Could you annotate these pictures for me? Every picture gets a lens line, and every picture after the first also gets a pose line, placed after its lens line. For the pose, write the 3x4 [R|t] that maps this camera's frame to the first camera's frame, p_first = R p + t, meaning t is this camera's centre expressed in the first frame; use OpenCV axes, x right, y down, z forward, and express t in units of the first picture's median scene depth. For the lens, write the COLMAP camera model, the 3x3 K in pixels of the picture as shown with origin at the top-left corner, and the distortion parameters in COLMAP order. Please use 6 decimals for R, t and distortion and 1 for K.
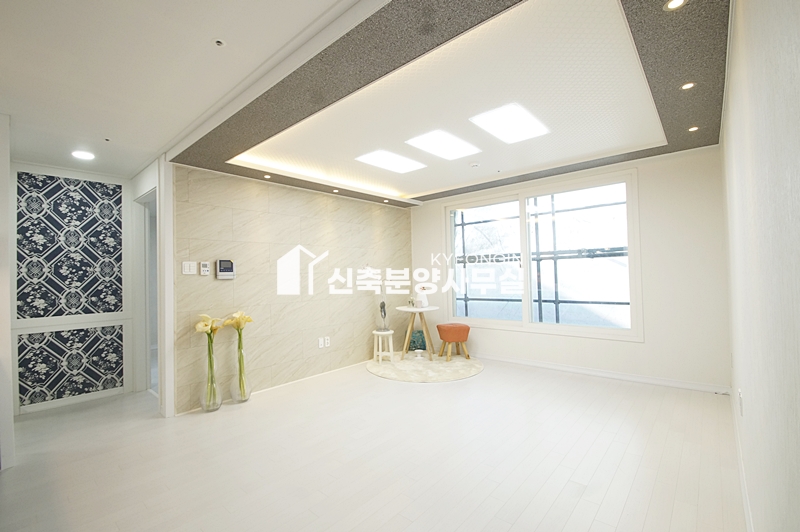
lens RADIAL K [[353.4, 0, 388.5], [0, 353.4, 267.9], [0, 0, 1]] dist [0.000502, -0.010002]
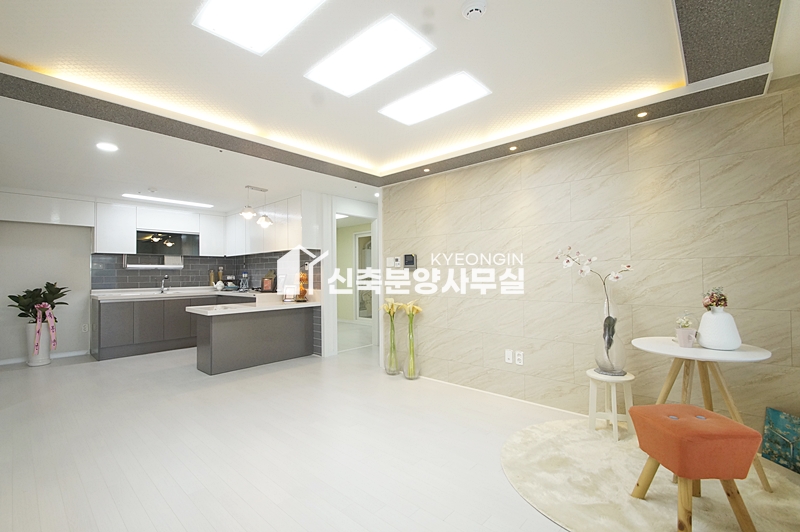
lens RADIAL K [[353.4, 0, 379.1], [0, 353.4, 267.4], [0, 0, 1]] dist [0.000502, -0.010002]
pose [[-0.031312, -0.004389, -0.999500, 0.646200], [0.023233, 0.999717, -0.005118, 0.022432], [0.999240, -0.023382, -0.031202, 0.847041]]
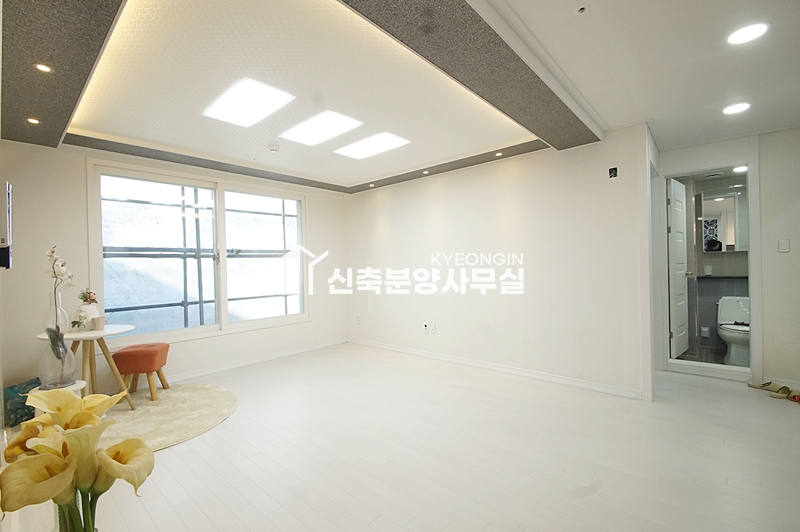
lens RADIAL K [[353.4, 0, 389.4], [0, 353.4, 257.7], [0, 0, 1]] dist [0.000502, -0.010002]
pose [[-0.000507, 0.046987, 0.998895, -0.635466], [0.010025, 0.998846, -0.046980, 0.034841], [-0.999950, 0.009990, -0.000977, 0.676784]]
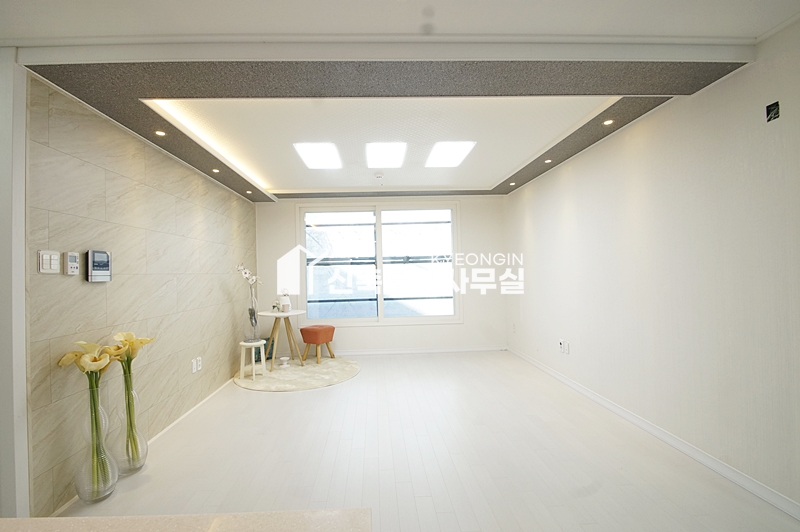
lens RADIAL K [[353.4, 0, 392.2], [0, 353.4, 267.4], [0, 0, 1]] dist [0.000502, -0.010002]
pose [[0.707225, 0.016886, 0.706786, -0.483819], [-0.004447, 0.999801, -0.019436, 0.014877], [-0.706974, 0.010603, 0.707160, 0.183248]]
